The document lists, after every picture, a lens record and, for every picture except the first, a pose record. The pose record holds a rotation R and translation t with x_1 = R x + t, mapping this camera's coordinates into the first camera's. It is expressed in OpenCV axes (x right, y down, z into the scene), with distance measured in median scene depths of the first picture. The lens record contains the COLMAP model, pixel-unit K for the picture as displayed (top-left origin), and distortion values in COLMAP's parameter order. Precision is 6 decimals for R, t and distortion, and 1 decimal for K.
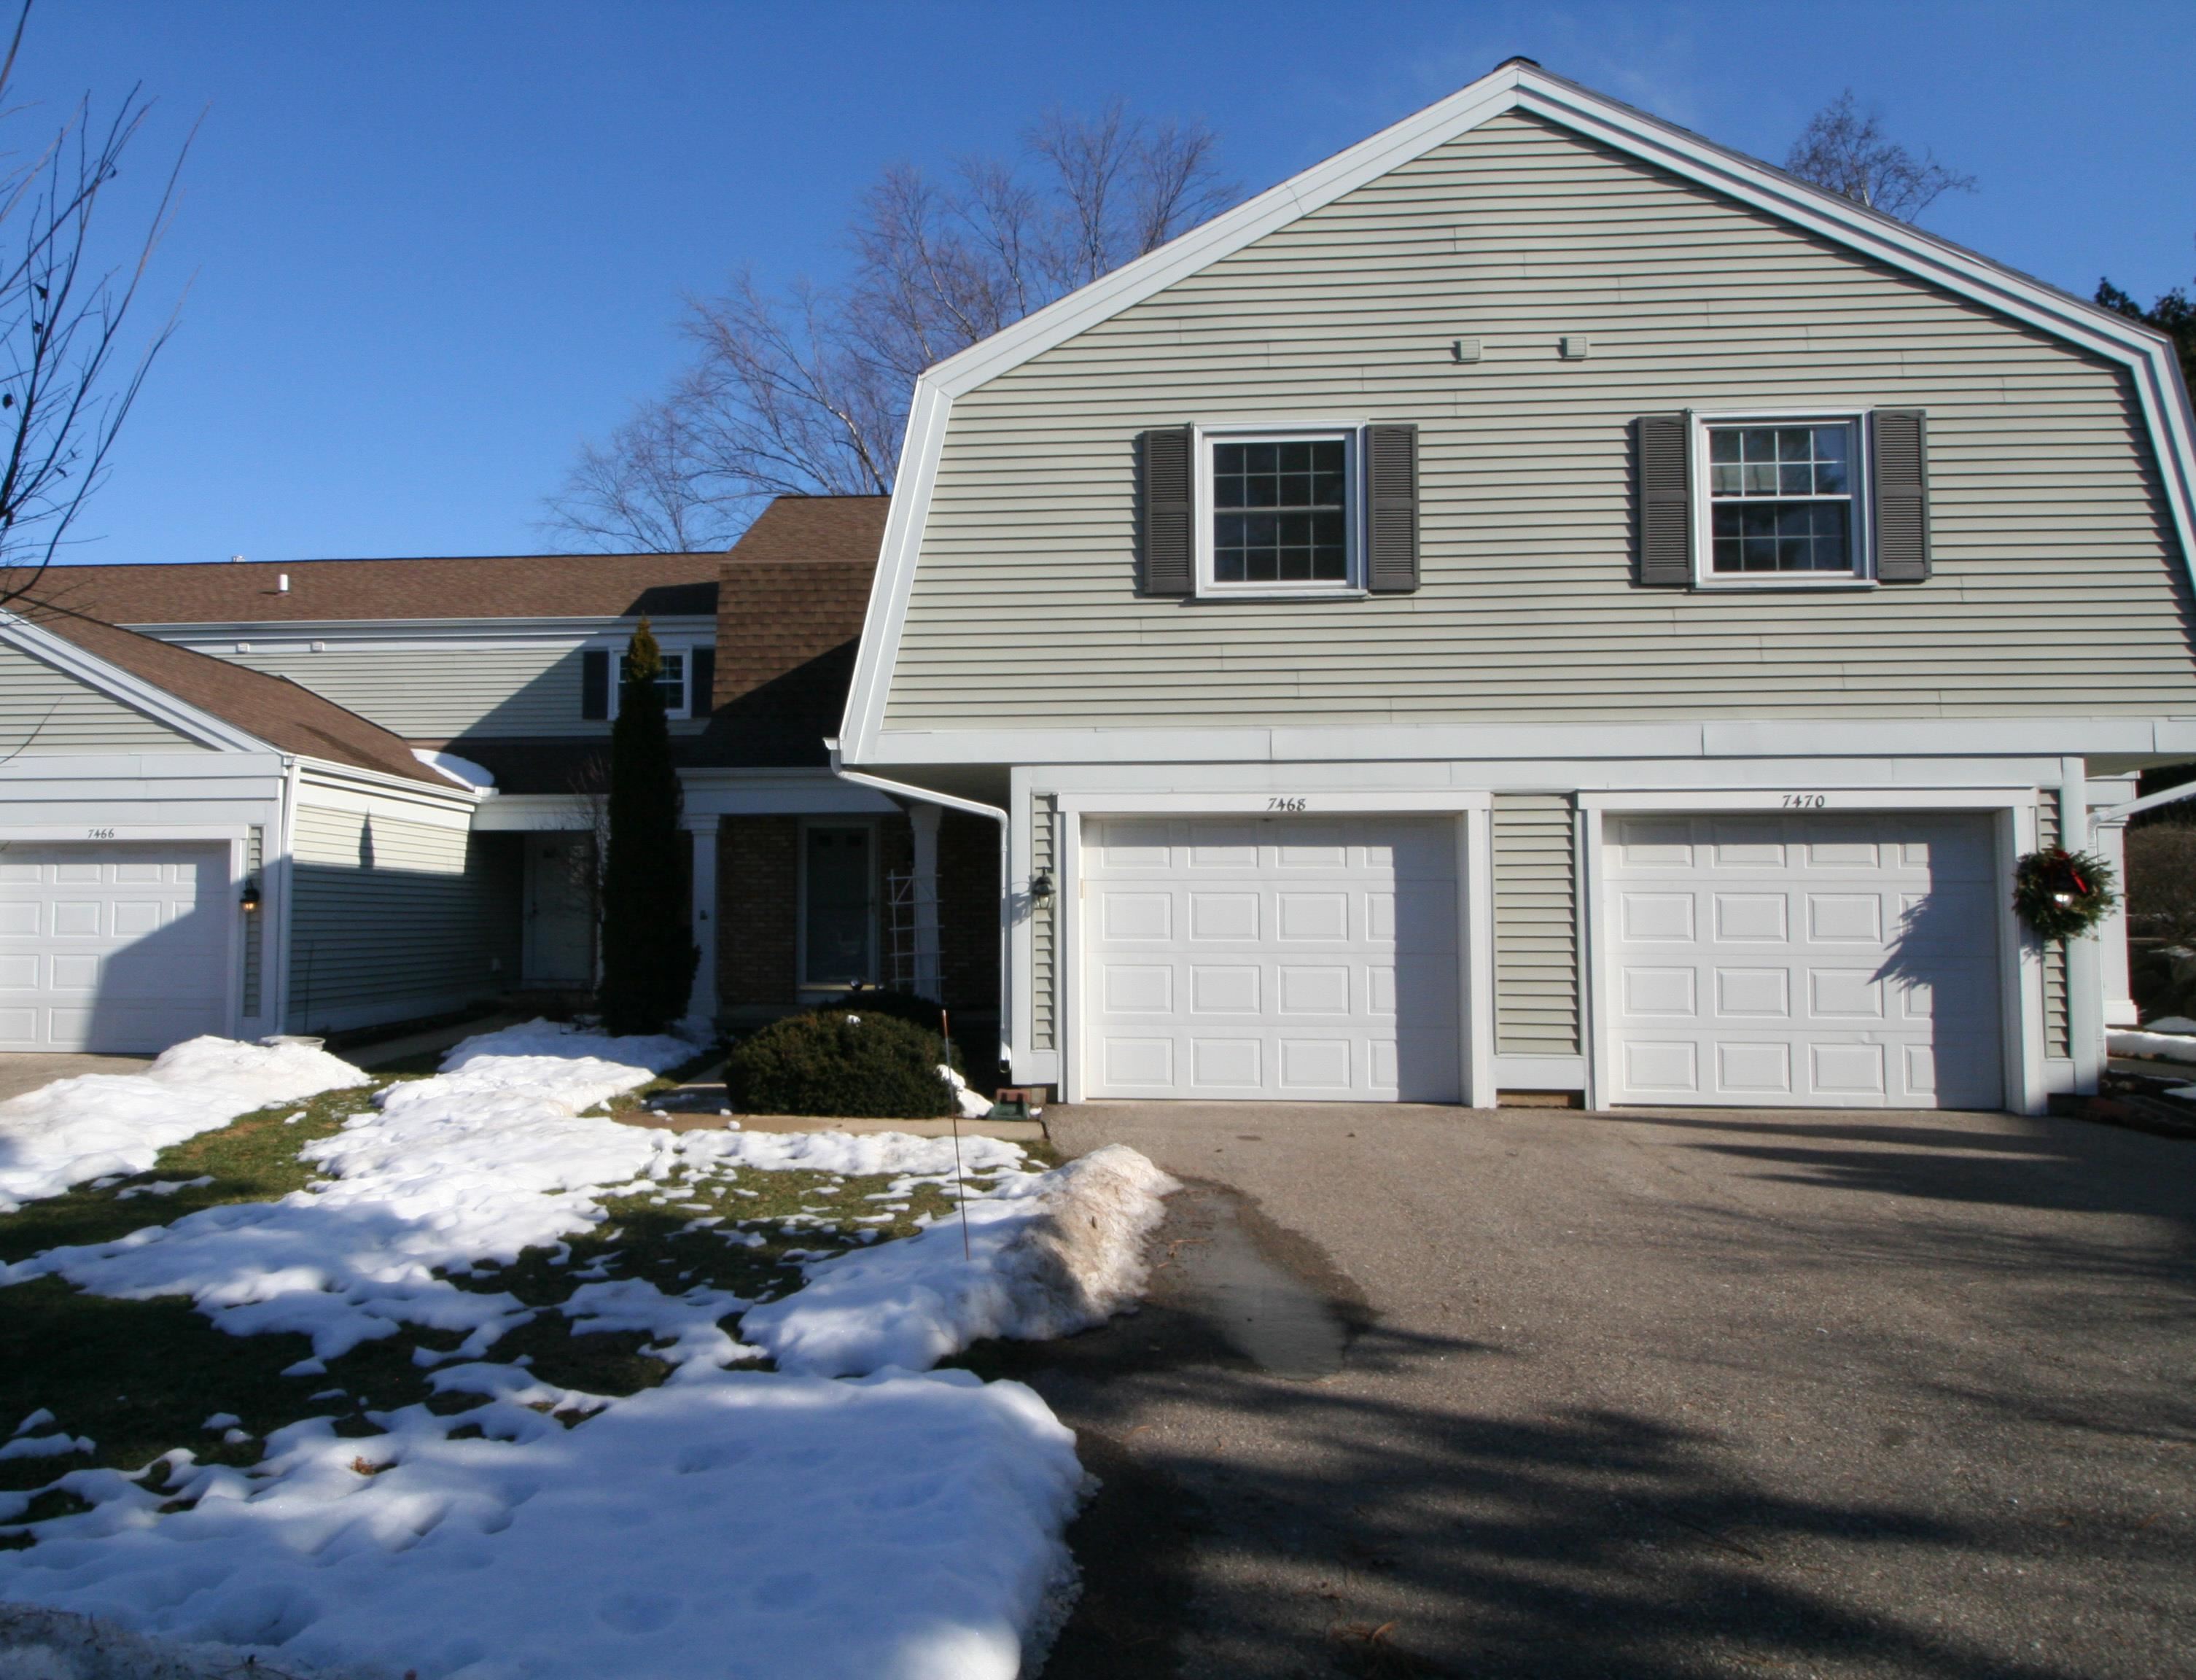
lens RADIAL K [[1463.3, 0, 927.0], [0, 1463.3, 838.5], [0, 0, 1]] dist [0.015366, -0.020162]
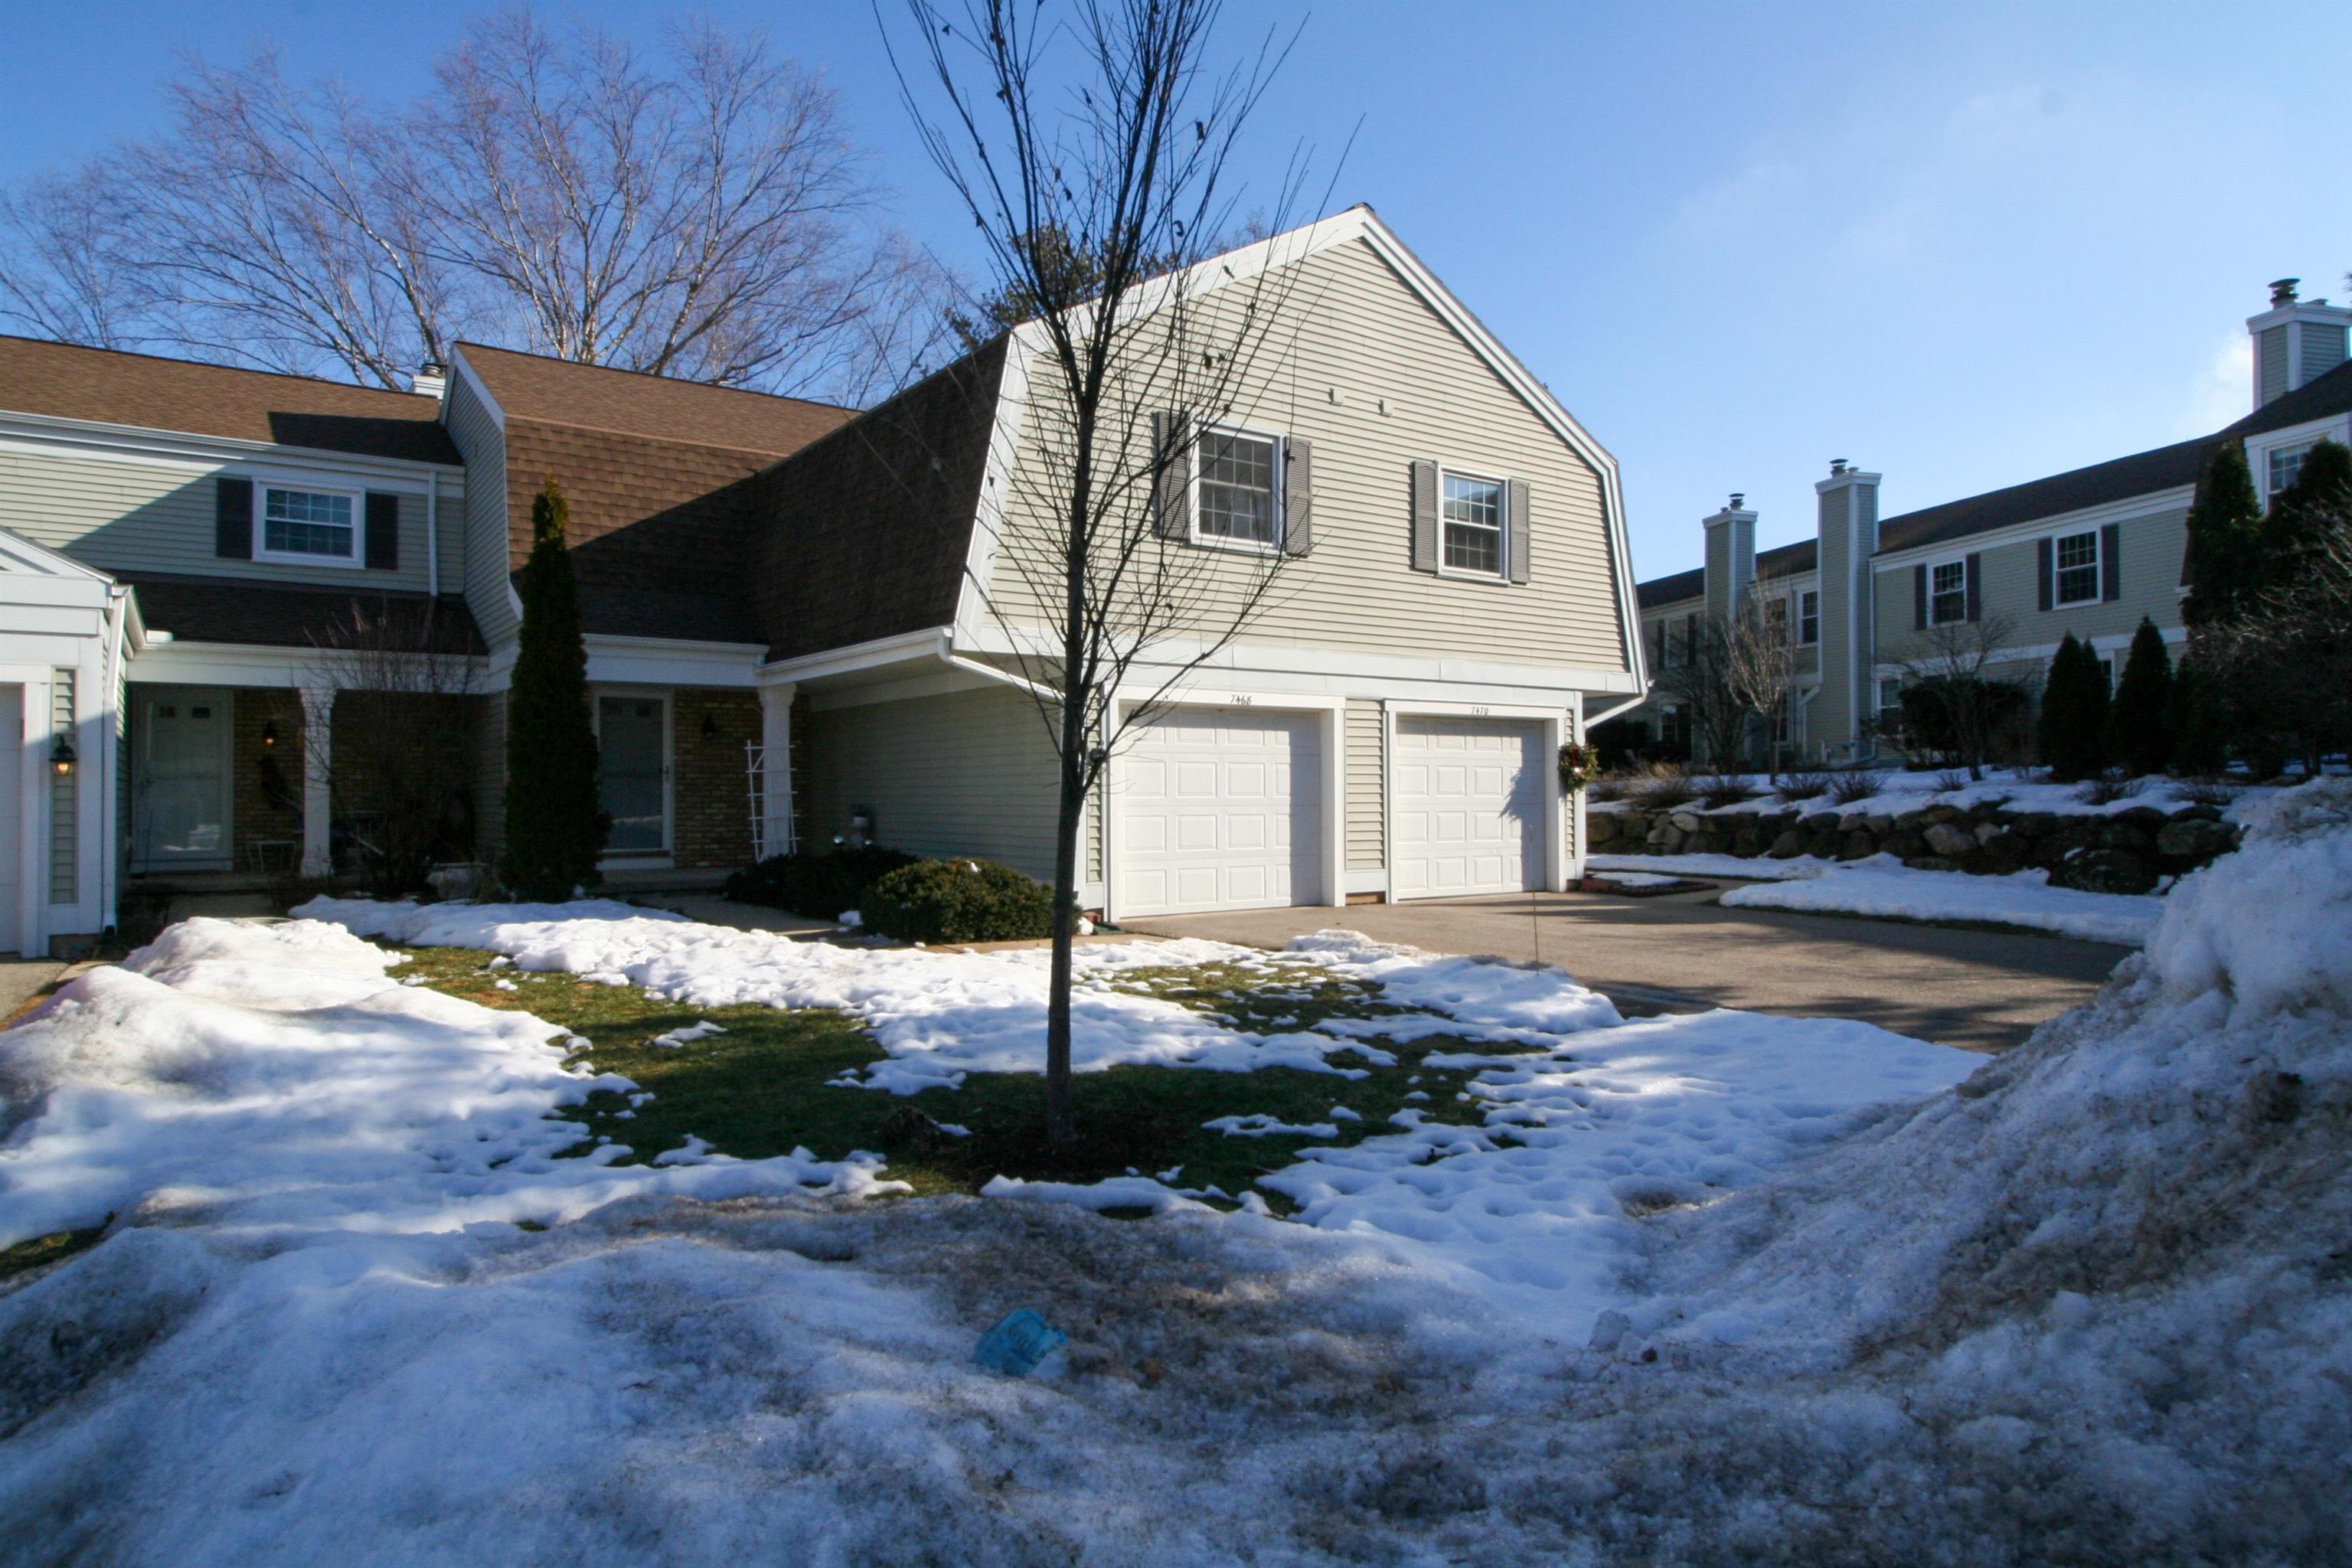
lens RADIAL K [[1367.1, 0, 1165.4], [0, 1367.1, 780.0], [0, 0, 1]] dist [0.009886, -0.015957]
pose [[0.763695, 0.003369, 0.645569, -0.644604], [-0.030575, 0.999053, 0.030957, 0.014987], [-0.644853, -0.043380, 0.763074, 0.045235]]
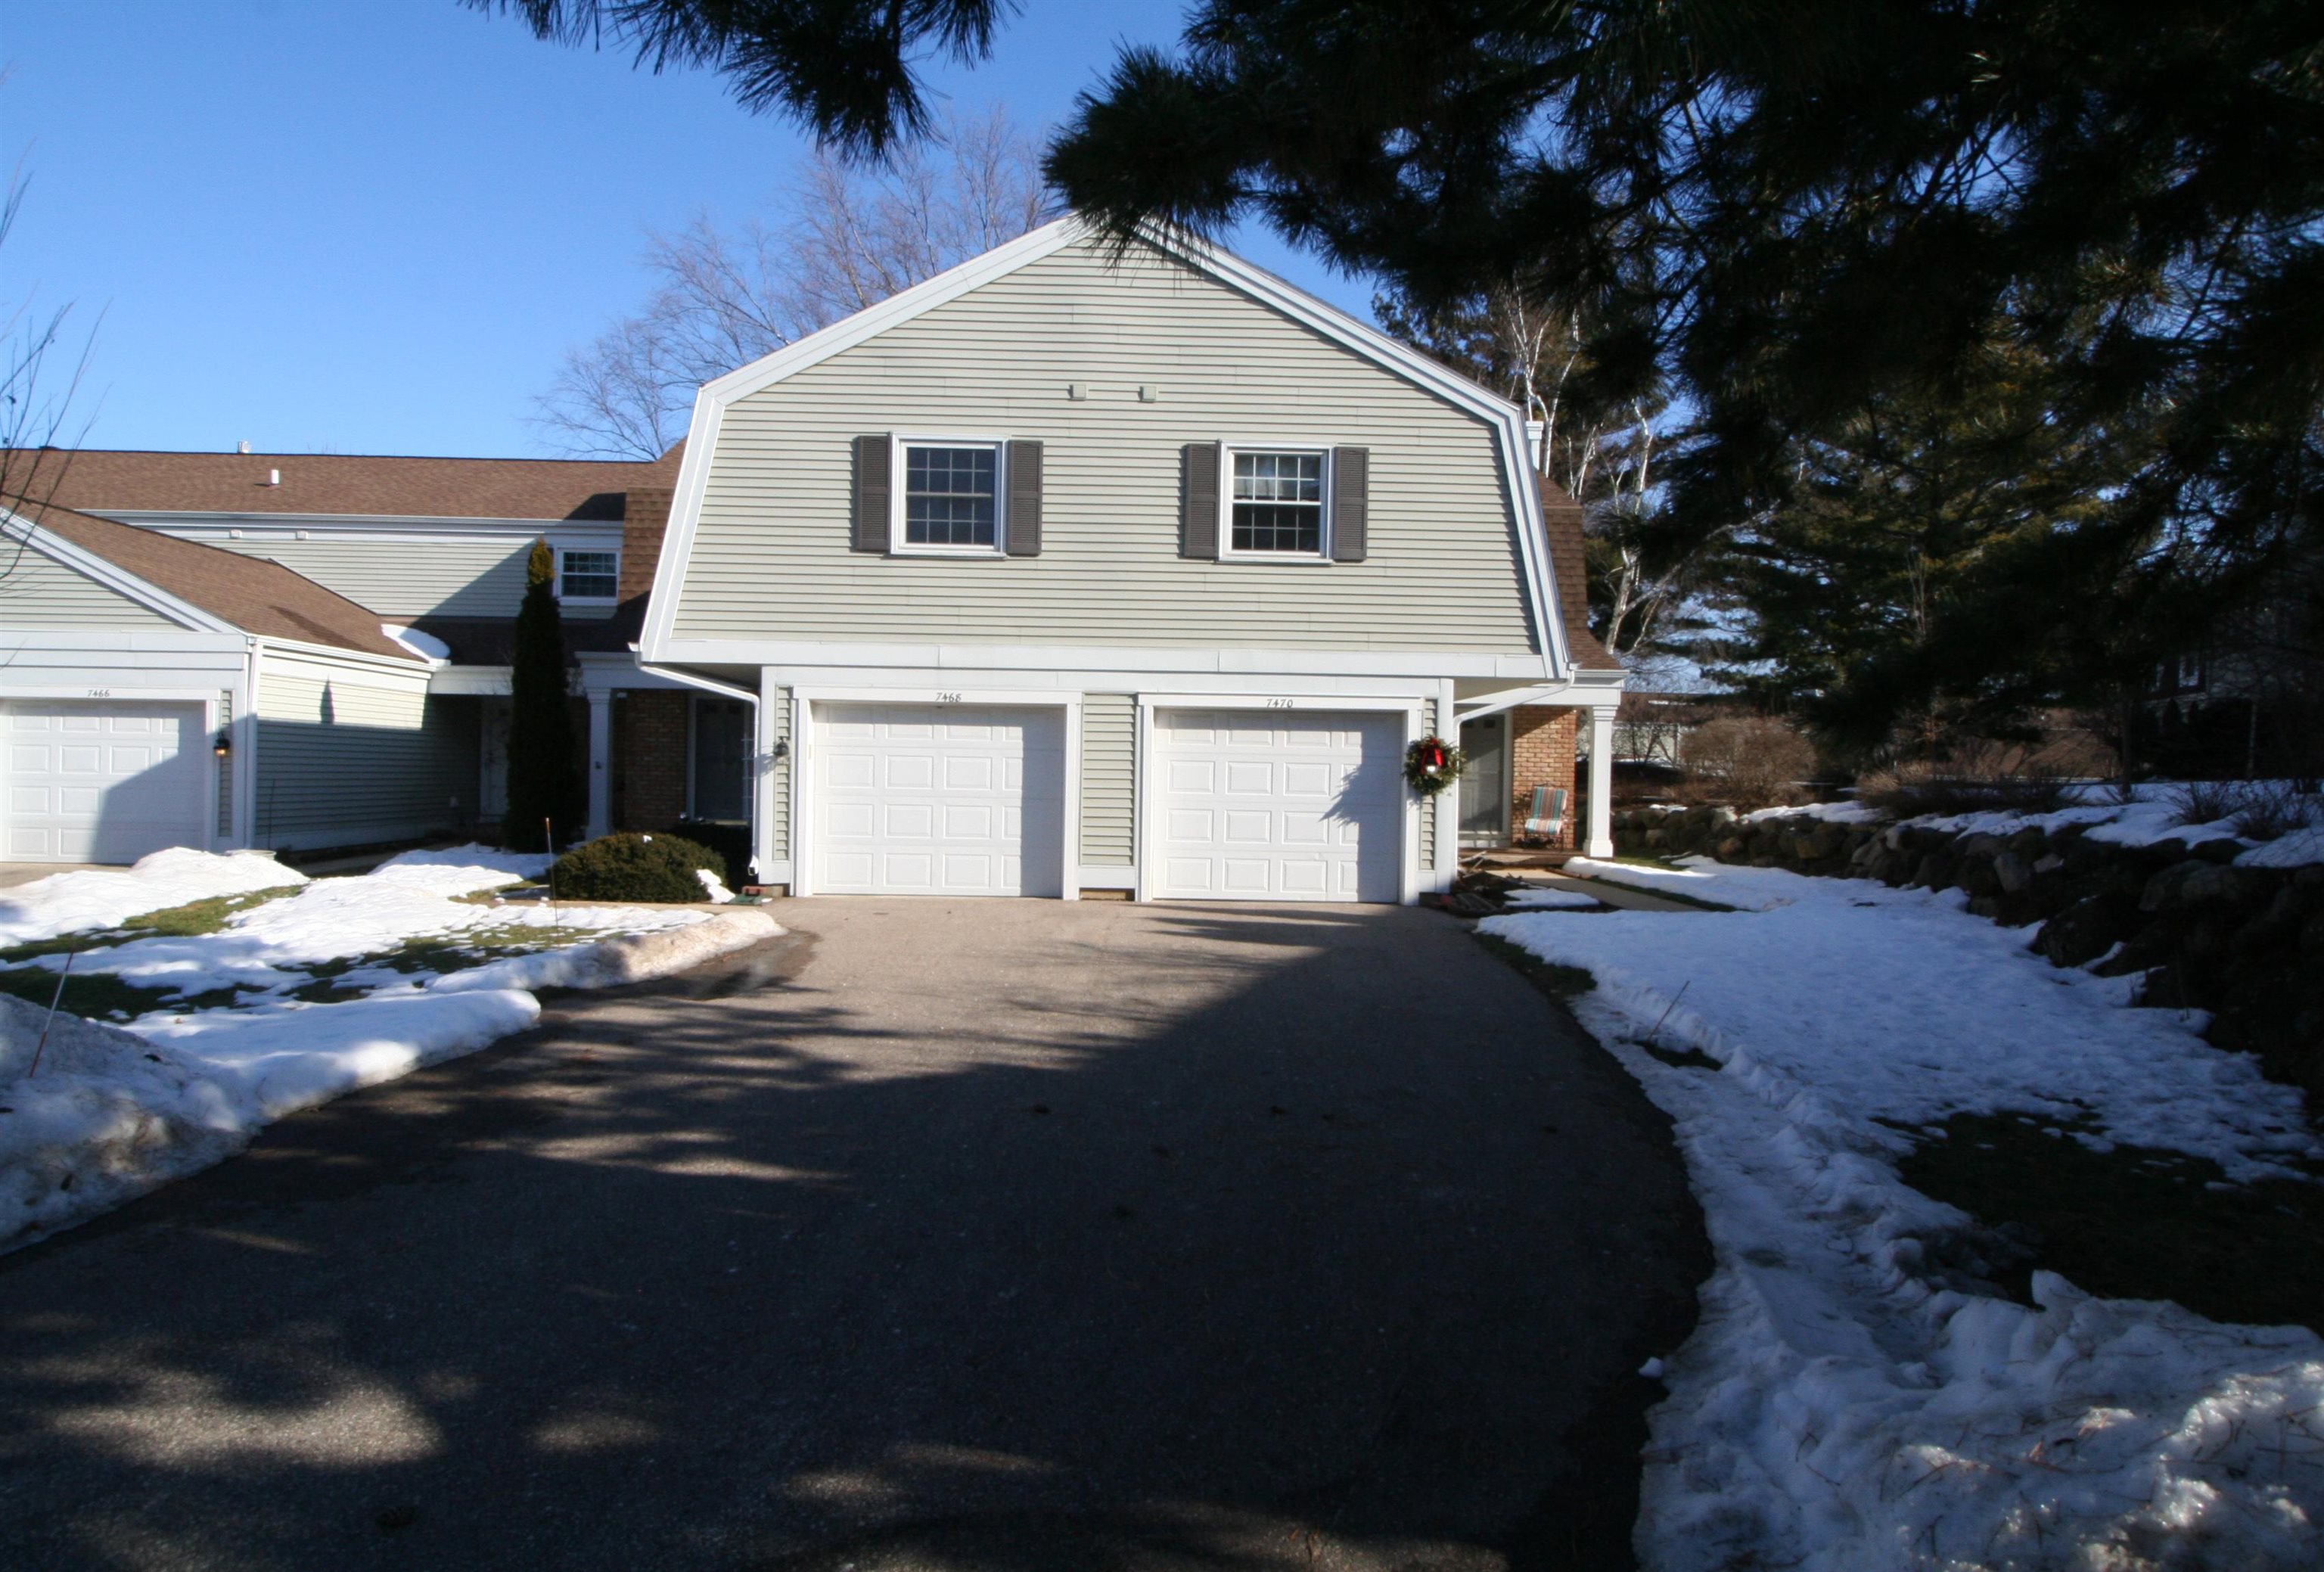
lens RADIAL K [[1373.8, 0, 1136.2], [0, 1373.8, 782.8], [0, 0, 1]] dist [0.002609, -0.003524]
pose [[0.993558, 0.015376, 0.112275, 0.275674], [-0.022271, 0.997925, 0.060413, -0.024588], [-0.111113, -0.062525, 0.991839, -0.400147]]
